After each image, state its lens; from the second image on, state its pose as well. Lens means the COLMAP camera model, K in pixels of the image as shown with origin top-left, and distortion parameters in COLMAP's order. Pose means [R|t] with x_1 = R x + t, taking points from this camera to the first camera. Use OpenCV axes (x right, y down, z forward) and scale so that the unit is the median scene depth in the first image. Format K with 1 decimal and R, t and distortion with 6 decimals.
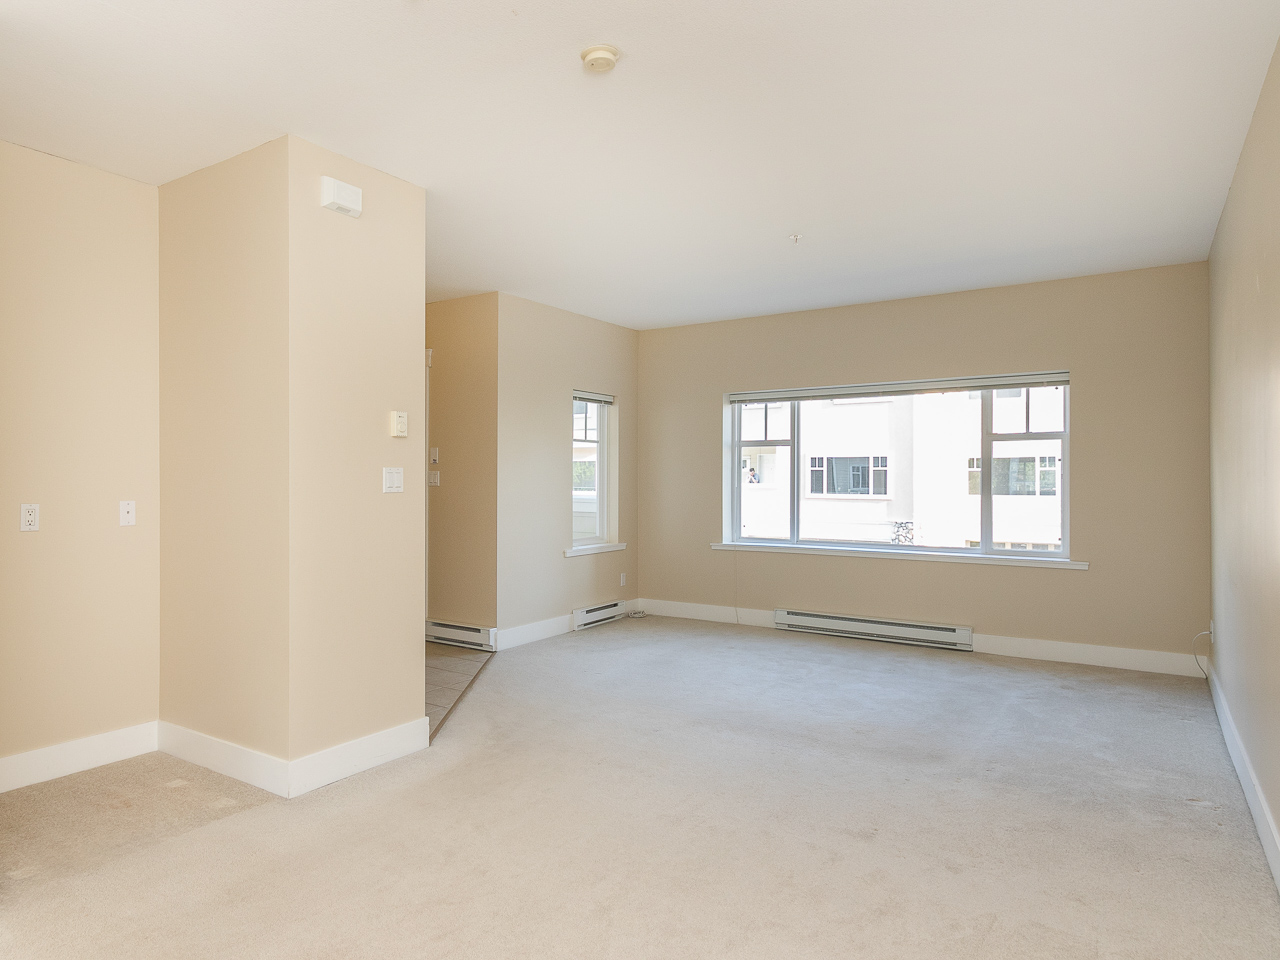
lens RADIAL K [[770.7, 0, 619.5], [0, 770.7, 478.7], [0, 0, 1]] dist [0.018778, 0.000330]
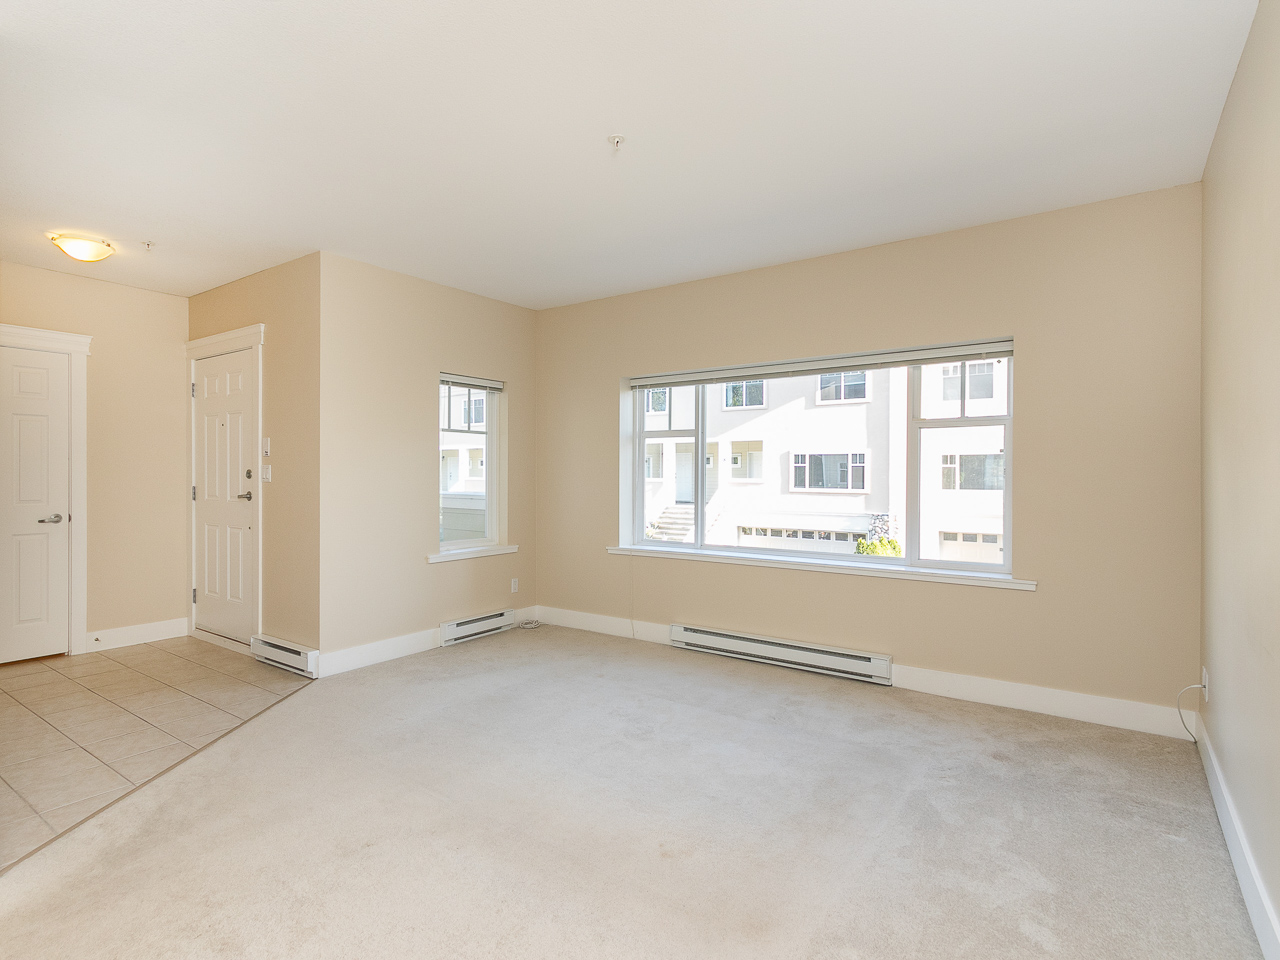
lens RADIAL K [[639.6, 0, 632.6], [0, 639.6, 479.3], [0, 0, 1]] dist [0.017476, -0.000264]
pose [[0.998923, 0.000754, -0.046398, 0.190381], [-0.000388, 0.999969, 0.007910, 0.000376], [0.046403, -0.007884, 0.998892, 0.278342]]
